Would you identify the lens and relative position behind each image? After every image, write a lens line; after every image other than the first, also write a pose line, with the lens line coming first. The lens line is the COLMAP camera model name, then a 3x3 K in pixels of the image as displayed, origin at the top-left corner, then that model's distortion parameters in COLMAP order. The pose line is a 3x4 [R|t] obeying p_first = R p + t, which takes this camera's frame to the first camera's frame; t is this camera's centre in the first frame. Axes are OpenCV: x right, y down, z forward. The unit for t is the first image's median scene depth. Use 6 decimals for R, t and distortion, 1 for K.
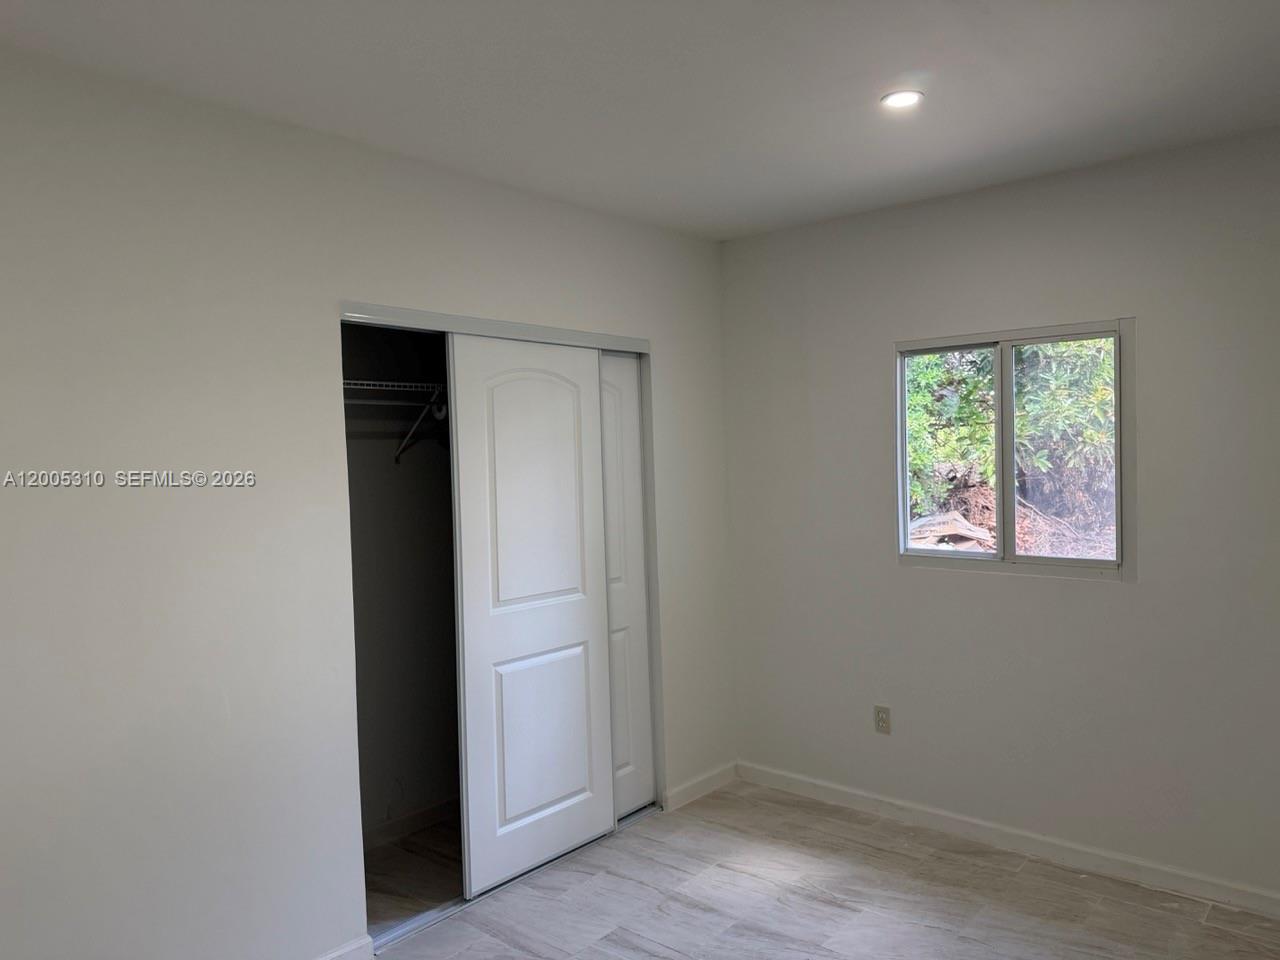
lens RADIAL K [[897.1, 0, 644.6], [0, 897.1, 480.9], [0, 0, 1]] dist [0.038770, -0.050986]
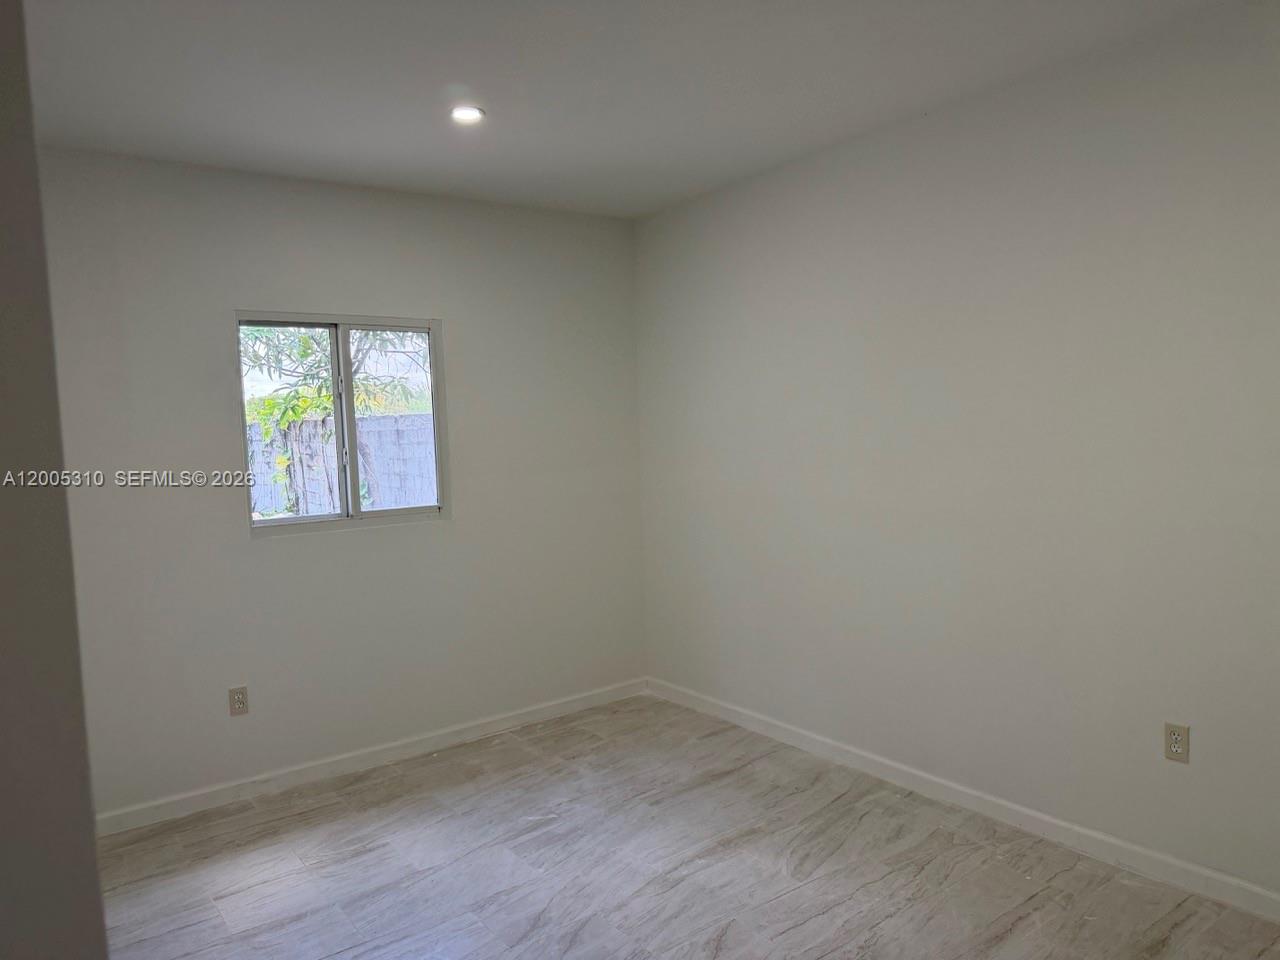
lens RADIAL K [[897.1, 0, 640.8], [0, 897.1, 481.2], [0, 0, 1]] dist [0.038770, -0.050986]
pose [[0.241255, -0.054631, 0.968923, -0.637231], [0.058302, 0.997427, 0.041722, 0.016716], [-0.968709, 0.046425, 0.243819, 0.382937]]
